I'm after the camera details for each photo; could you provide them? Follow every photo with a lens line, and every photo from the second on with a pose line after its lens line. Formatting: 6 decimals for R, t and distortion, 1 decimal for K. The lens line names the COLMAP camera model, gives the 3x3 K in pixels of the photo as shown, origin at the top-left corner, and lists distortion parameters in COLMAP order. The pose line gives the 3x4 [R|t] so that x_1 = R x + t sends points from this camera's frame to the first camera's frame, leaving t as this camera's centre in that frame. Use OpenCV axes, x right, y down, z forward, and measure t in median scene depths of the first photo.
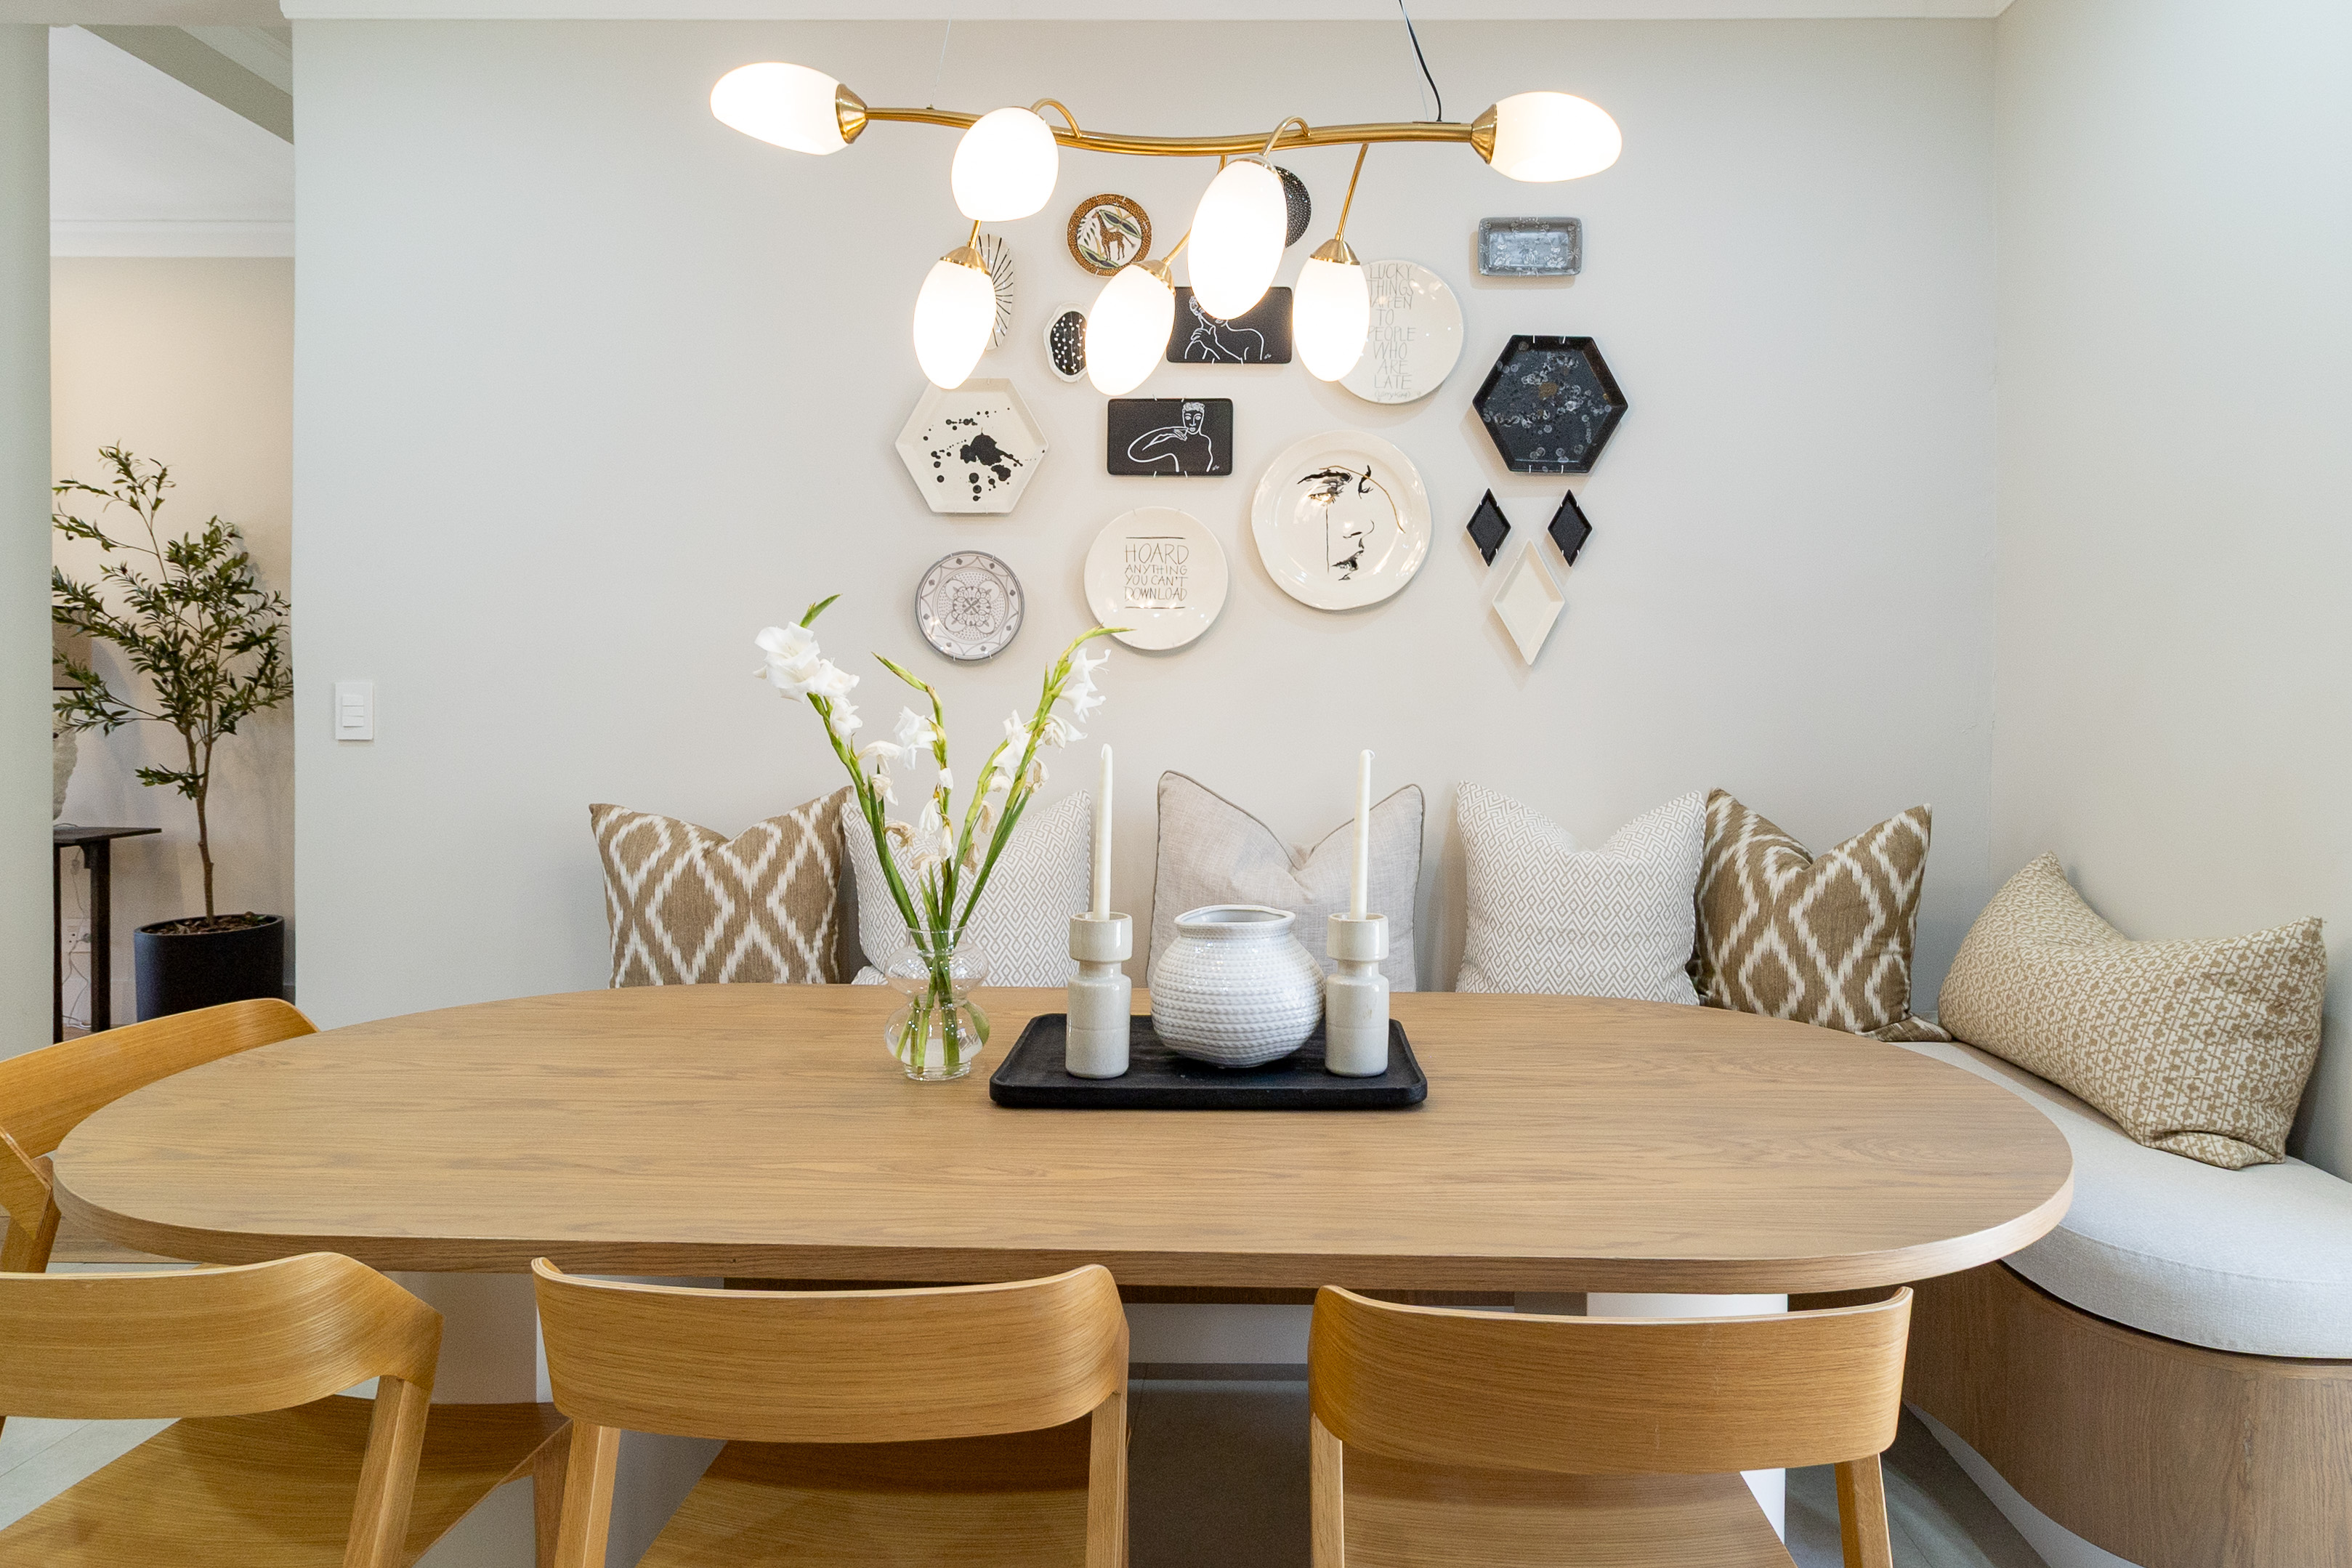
lens RADIAL K [[1351.3, 0, 1214.4], [0, 1351.3, 717.1], [0, 0, 1]] dist [0.002842, -0.004601]
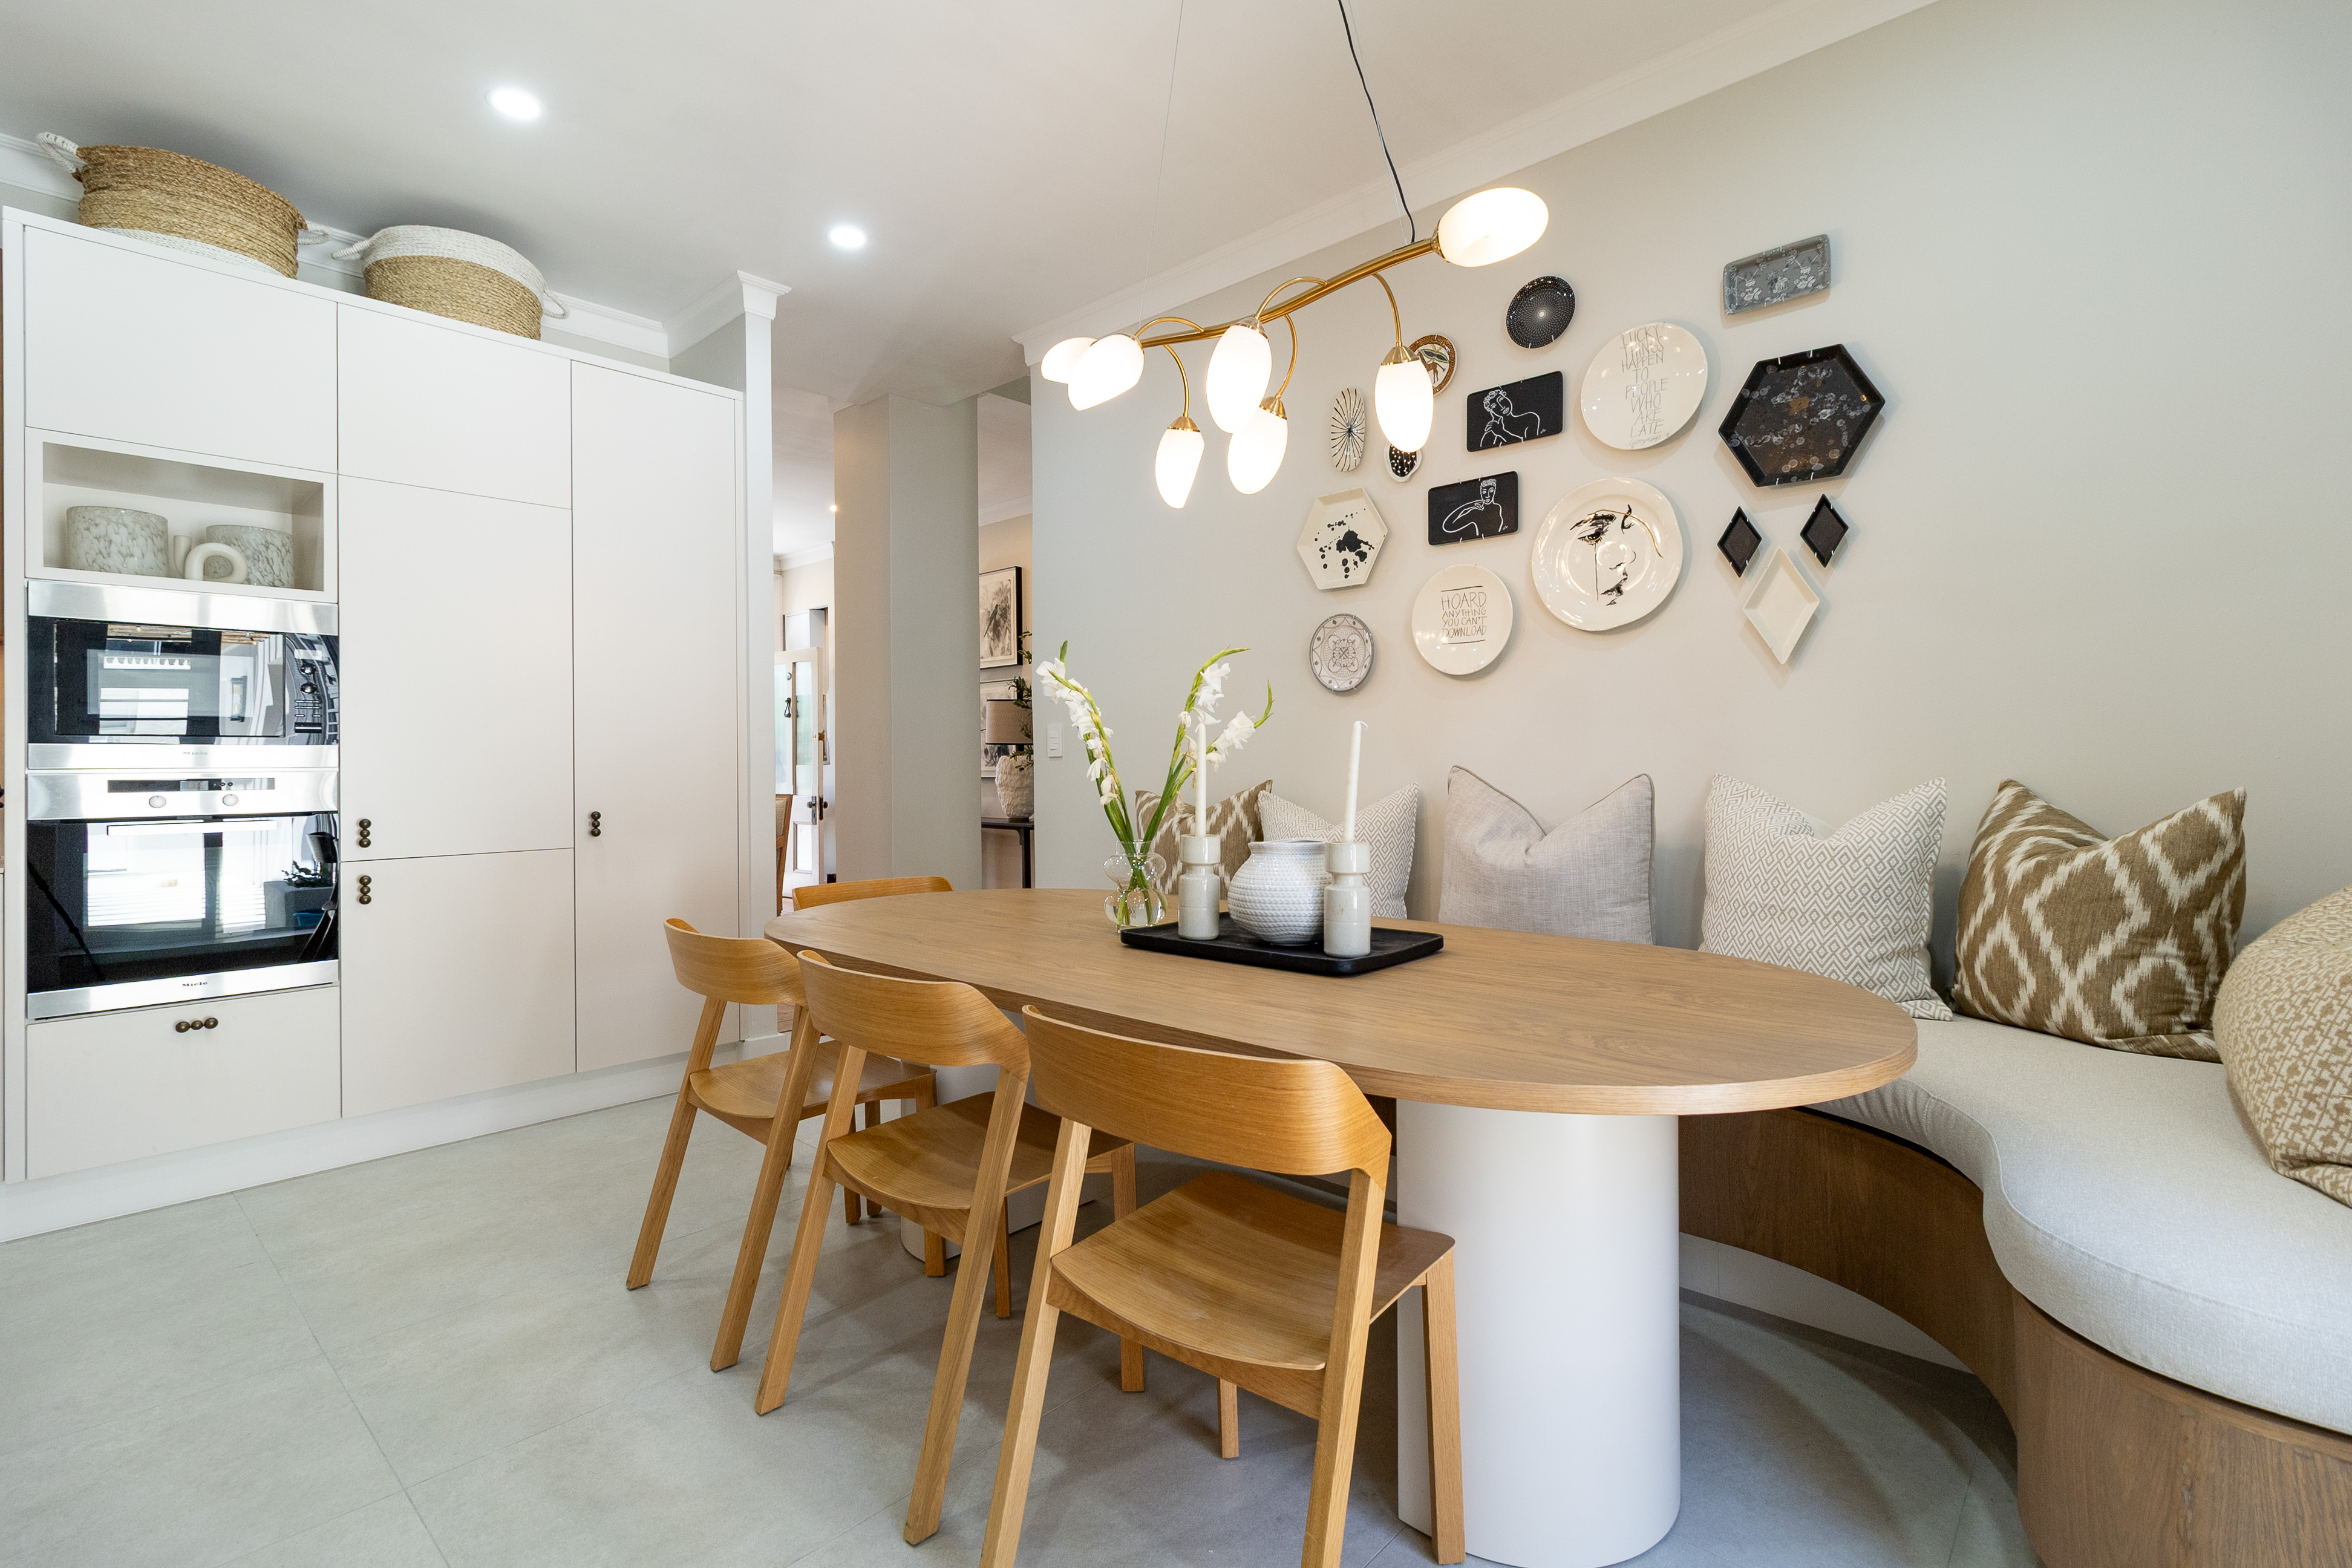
lens RADIAL K [[1099.6, 0, 1178.7], [0, 1099.6, 768.4], [0, 0, 1]] dist [0.002947, -0.000206]
pose [[0.740279, -0.012750, -0.672179, 0.468507], [-0.000246, 0.999815, -0.019235, 0.061092], [0.672300, 0.014405, 0.740138, 0.037449]]
